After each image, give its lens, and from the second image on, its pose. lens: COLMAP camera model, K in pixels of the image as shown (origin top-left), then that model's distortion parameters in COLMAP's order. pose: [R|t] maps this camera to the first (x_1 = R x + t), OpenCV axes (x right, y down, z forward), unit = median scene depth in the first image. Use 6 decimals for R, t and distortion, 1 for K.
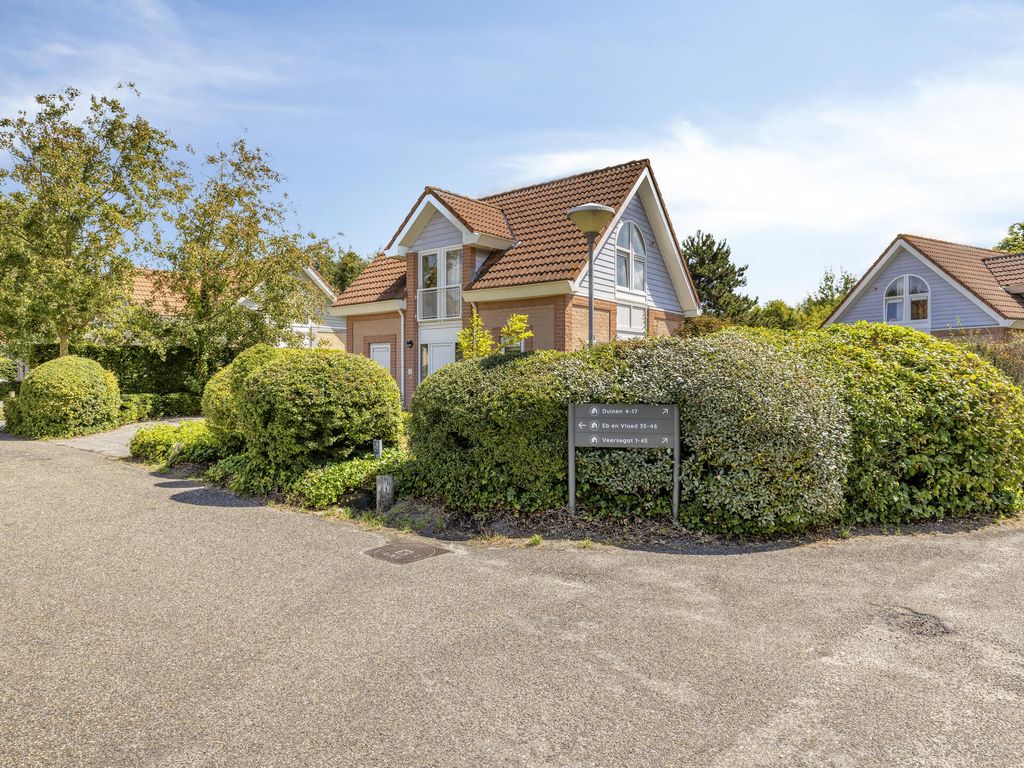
lens RADIAL K [[620.5, 0, 510.9], [0, 620.5, 364.0], [0, 0, 1]] dist [0.001697, 0.000310]
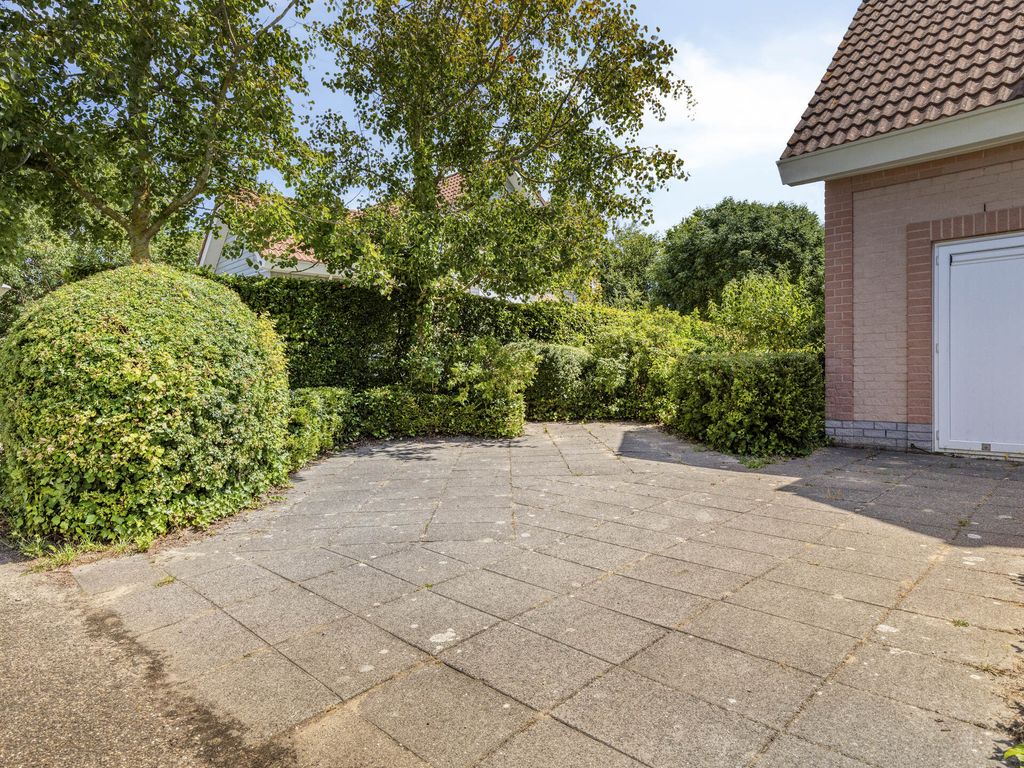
lens RADIAL K [[620.5, 0, 510.9], [0, 620.5, 364.0], [0, 0, 1]] dist [0.001697, 0.000310]
pose [[0.993657, -0.011133, -0.111901, -0.478651], [0.011148, 0.999938, -0.000490, 0.038279], [0.111899, -0.000761, 0.993719, 0.684394]]
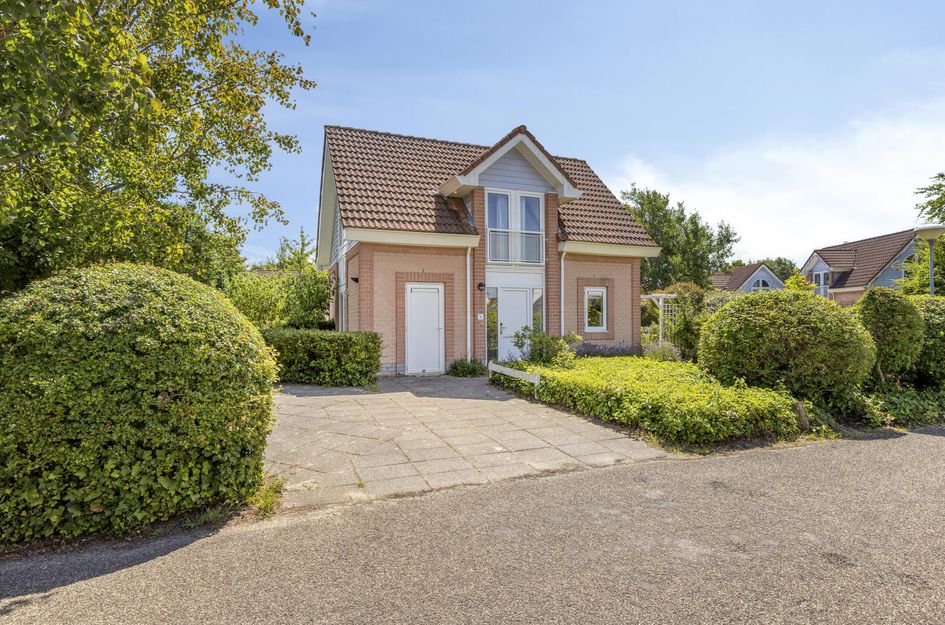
lens RADIAL K [[496.4, 0, 472.5], [0, 496.4, 312.5], [0, 0, 1]] dist [-0.000195, -0.000028]
pose [[0.478064, 0.012868, 0.878231, -0.832268], [-0.008880, 0.999912, -0.009817, 0.013522], [-0.878280, -0.003106, 0.478137, 0.685044]]
